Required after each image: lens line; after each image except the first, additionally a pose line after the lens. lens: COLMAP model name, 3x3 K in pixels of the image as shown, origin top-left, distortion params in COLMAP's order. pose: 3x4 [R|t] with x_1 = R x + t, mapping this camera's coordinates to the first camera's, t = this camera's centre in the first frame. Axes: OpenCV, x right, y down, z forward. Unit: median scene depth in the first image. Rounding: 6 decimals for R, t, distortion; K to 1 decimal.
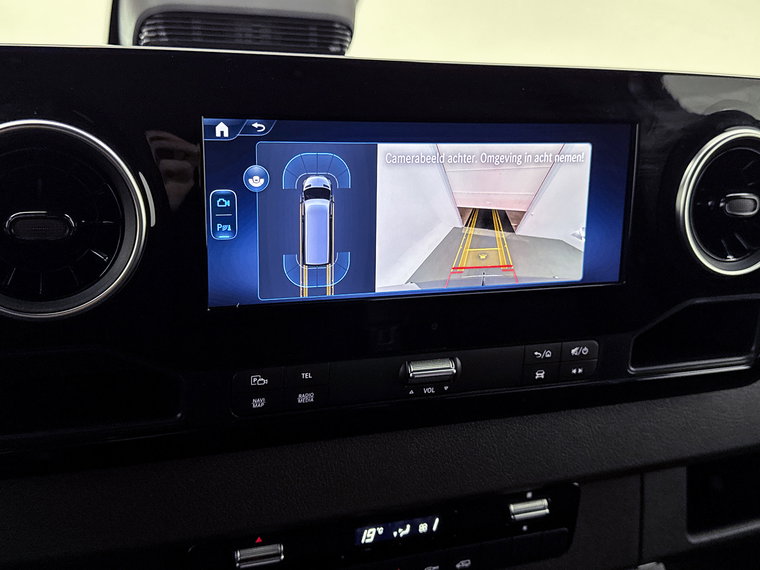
lens RADIAL K [[856.1, 0, 380.0], [0, 856.1, 285.0], [0, 0, 1]] dist [0.139897, -0.403039]
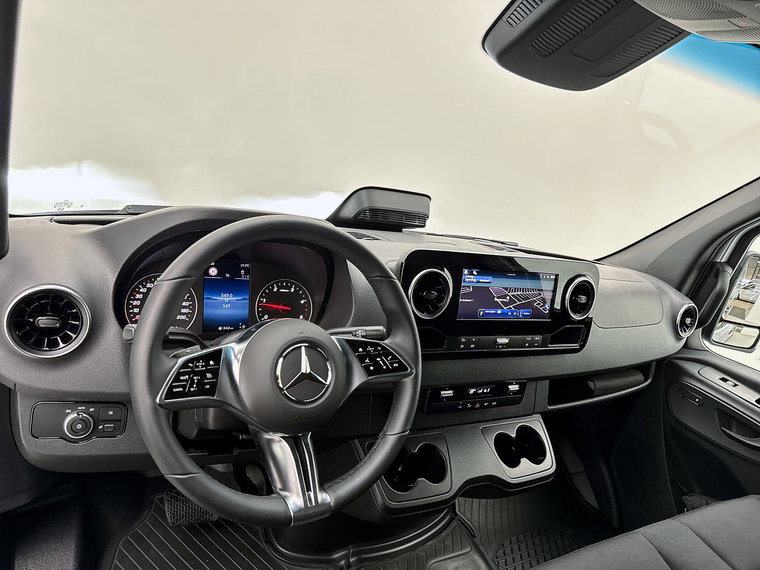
lens RADIAL K [[542.6, 0, 380.0], [0, 542.6, 285.0], [0, 0, 1]] dist [0.084590, -0.095986]
pose [[0.979790, 0.078292, 0.184073, -0.763975], [-0.069119, 0.996050, -0.055746, 0.027785], [-0.187710, 0.041896, 0.981331, -0.978345]]
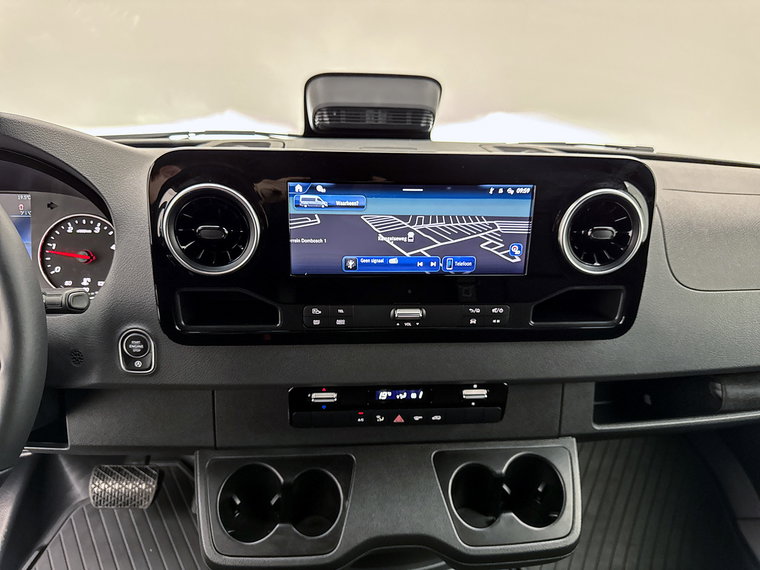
lens RADIAL K [[547.4, 0, 380.0], [0, 547.4, 285.0], [0, 0, 1]] dist [0.070988, -0.092853]
pose [[0.963104, 0.076580, -0.258003, 0.276579], [-0.059563, 0.995541, 0.073151, -0.045109], [0.262455, -0.055085, 0.963371, -0.169015]]
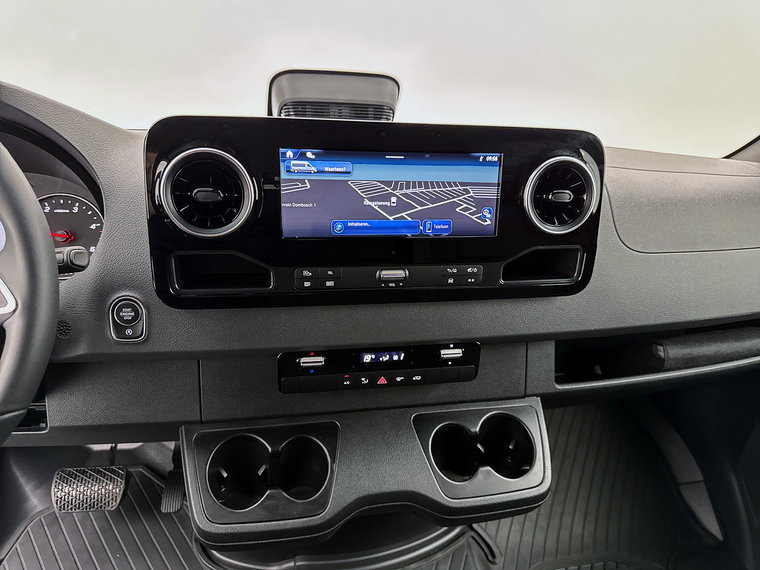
lens RADIAL K [[542.6, 0, 380.0], [0, 542.6, 285.0], [0, 0, 1]] dist [0.084590, -0.095986]
pose [[0.987545, 0.035237, -0.153339, 0.206861], [-0.032502, 0.999265, 0.020308, 0.089016], [0.153942, -0.015071, 0.987965, -0.261733]]
